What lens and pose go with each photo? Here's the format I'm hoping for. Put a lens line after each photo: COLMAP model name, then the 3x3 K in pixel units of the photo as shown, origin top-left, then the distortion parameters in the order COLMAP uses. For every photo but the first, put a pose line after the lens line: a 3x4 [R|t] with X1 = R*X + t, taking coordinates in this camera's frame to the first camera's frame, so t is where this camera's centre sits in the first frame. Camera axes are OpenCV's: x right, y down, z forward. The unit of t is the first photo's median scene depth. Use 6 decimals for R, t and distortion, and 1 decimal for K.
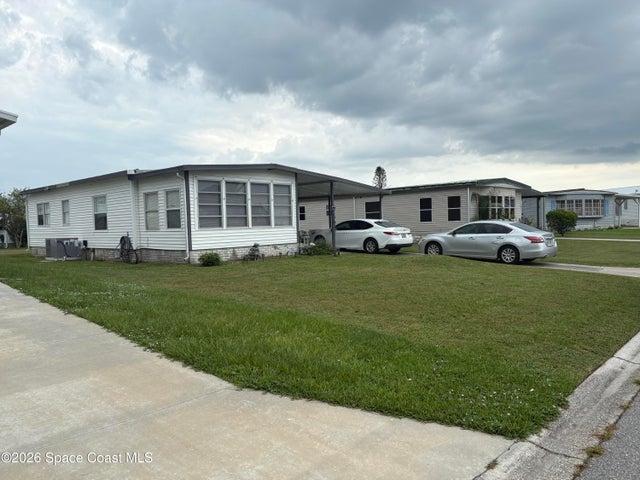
lens RADIAL K [[504.1, 0, 336.9], [0, 504.1, 245.1], [0, 0, 1]] dist [0.011530, -0.013033]
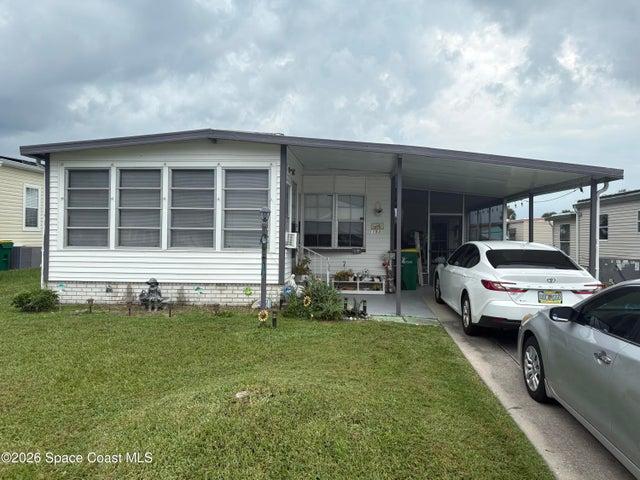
lens RADIAL K [[504.1, 0, 324.7], [0, 504.1, 243.5], [0, 0, 1]] dist [0.011530, -0.013033]
pose [[0.583052, 0.041806, -0.811358, 0.375485], [-0.063164, 0.997985, 0.006032, -0.055026], [0.809976, 0.047732, 0.584518, 0.805153]]
